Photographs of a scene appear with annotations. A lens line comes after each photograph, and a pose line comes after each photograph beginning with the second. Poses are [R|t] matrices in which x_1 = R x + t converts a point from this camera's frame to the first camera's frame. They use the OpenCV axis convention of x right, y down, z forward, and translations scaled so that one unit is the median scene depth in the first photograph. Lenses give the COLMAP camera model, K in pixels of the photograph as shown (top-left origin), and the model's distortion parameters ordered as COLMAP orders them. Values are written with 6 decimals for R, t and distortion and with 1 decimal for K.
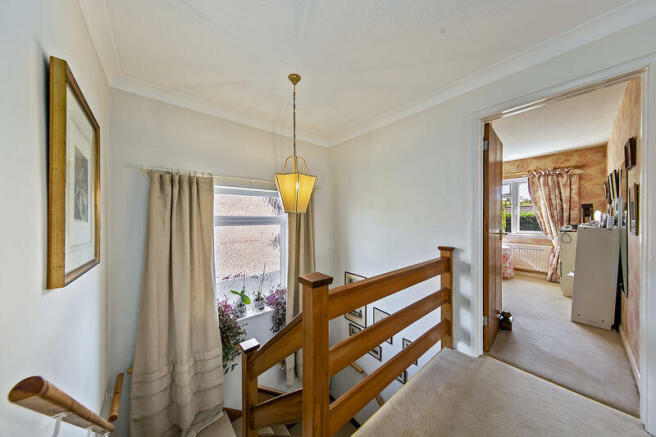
lens RADIAL K [[208.0, 0, 327.3], [0, 208.0, 215.6], [0, 0, 1]] dist [-0.001234, -0.000043]
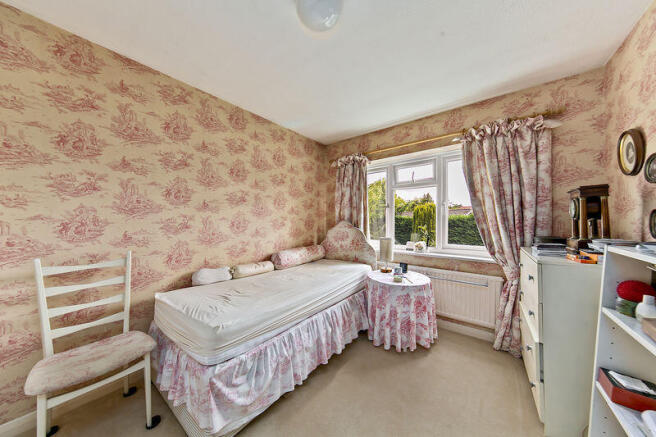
lens RADIAL K [[216.1, 0, 330.4], [0, 216.1, 219.1], [0, 0, 1]] dist [-0.000266, -0.000219]
pose [[0.967776, 0.002151, 0.251804, 0.562587], [-0.002891, 0.999993, 0.002570, 0.006015], [-0.251796, -0.003216, 0.967775, 0.616312]]
